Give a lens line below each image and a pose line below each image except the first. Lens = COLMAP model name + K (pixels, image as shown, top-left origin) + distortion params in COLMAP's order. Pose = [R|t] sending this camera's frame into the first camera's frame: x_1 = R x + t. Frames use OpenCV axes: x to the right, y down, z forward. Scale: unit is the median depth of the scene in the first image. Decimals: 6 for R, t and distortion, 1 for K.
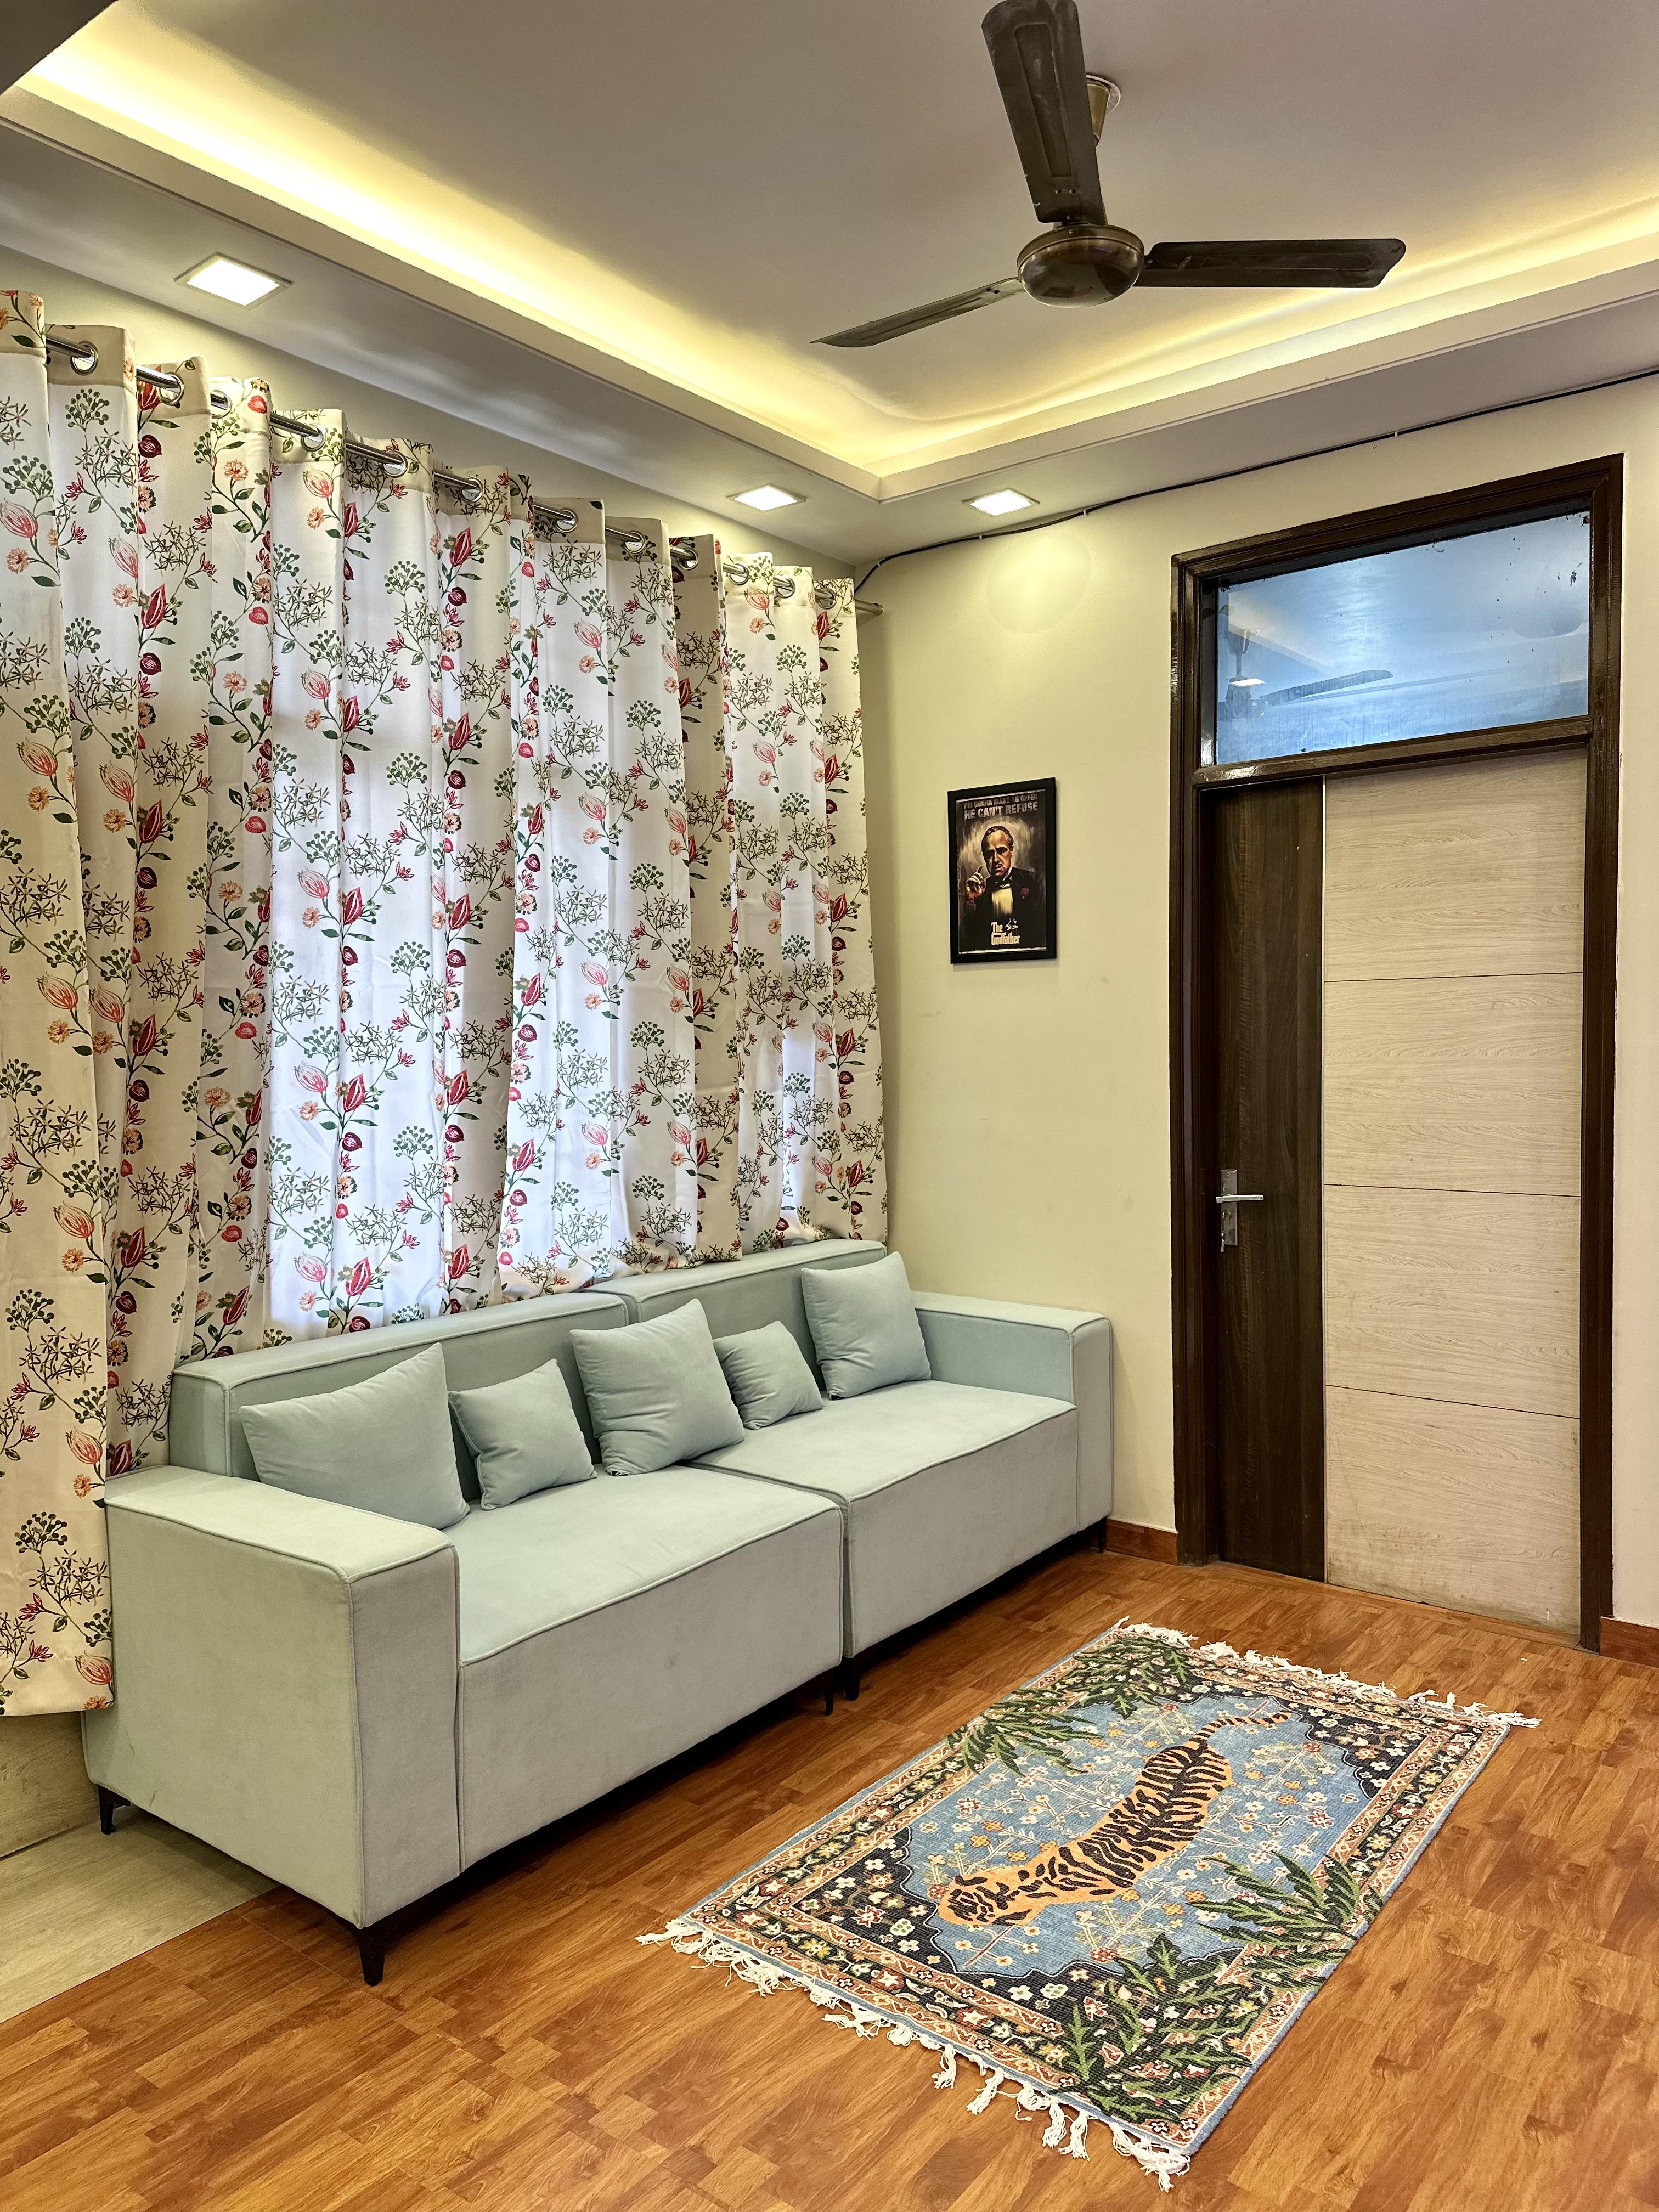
lens RADIAL K [[1459.3, 0, 848.6], [0, 1459.3, 1117.4], [0, 0, 1]] dist [0.091790, -0.110211]
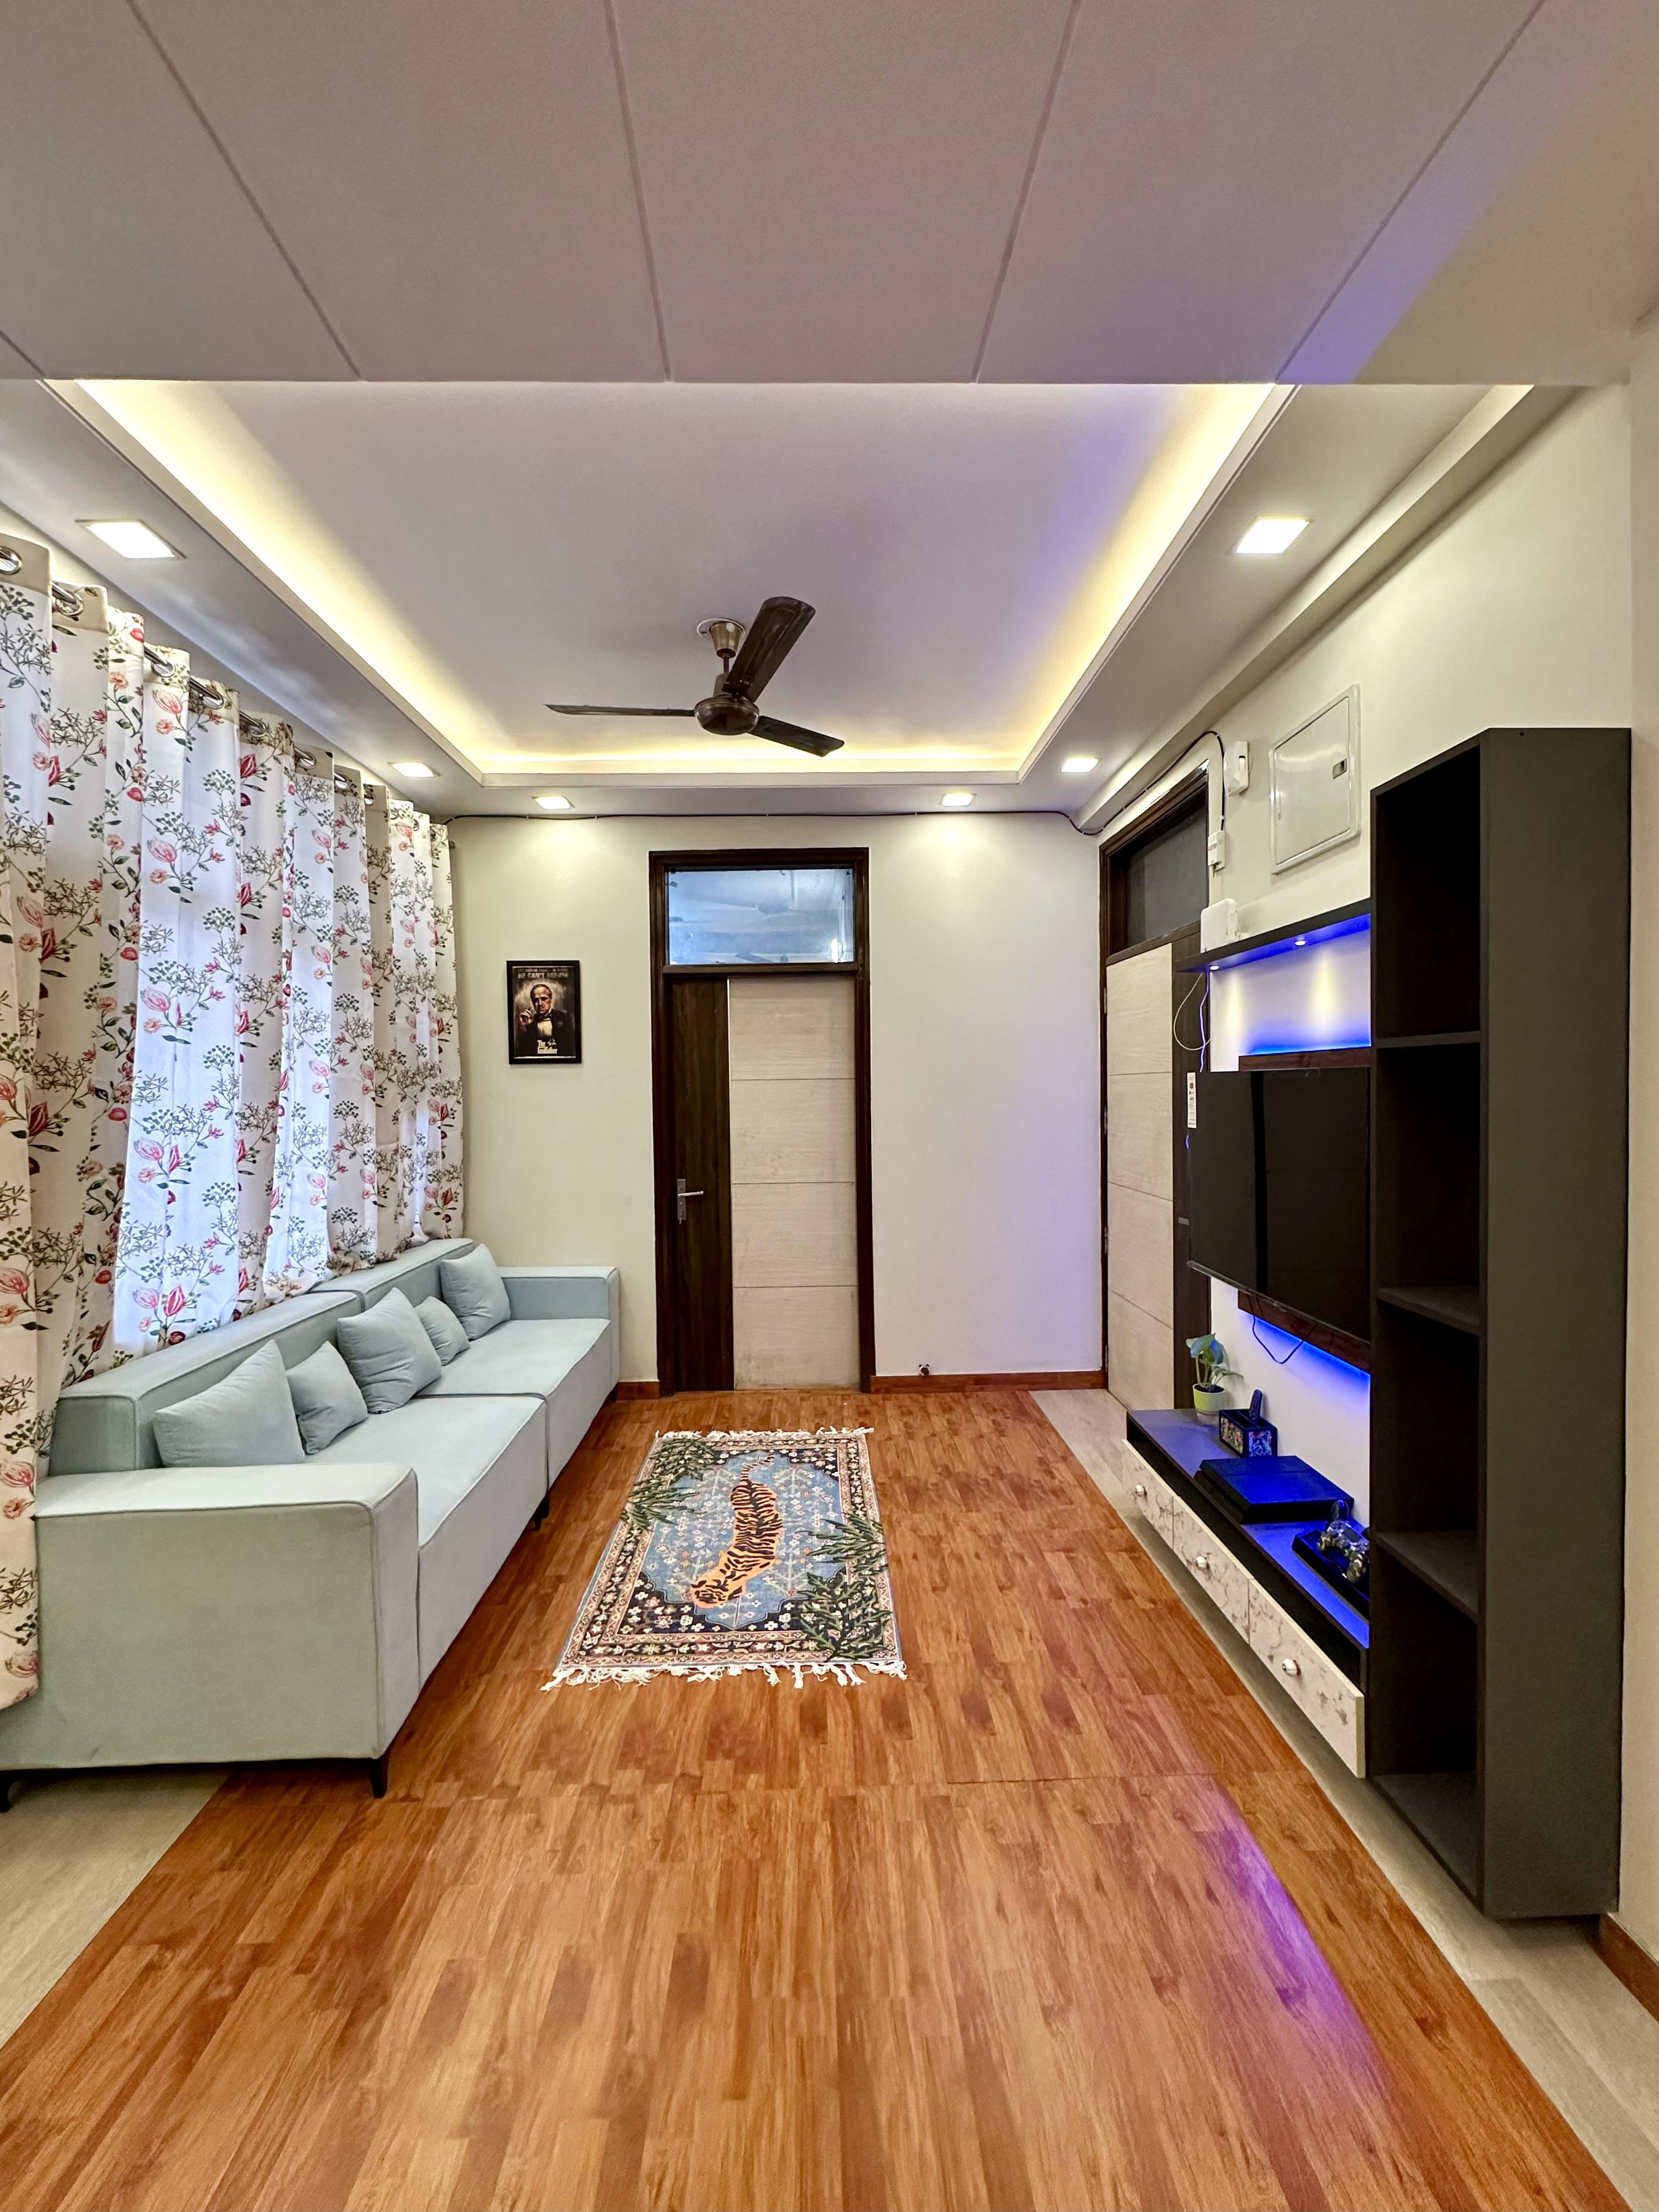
lens RADIAL K [[829.0, 0, 830.2], [0, 829.0, 1111.3], [0, 0, 1]] dist [0.024821, -0.009583]
pose [[0.804125, -0.010025, 0.594375, -0.294636], [0.035999, 0.998844, -0.031856, -0.014090], [-0.593369, 0.047013, 0.803557, 0.053661]]
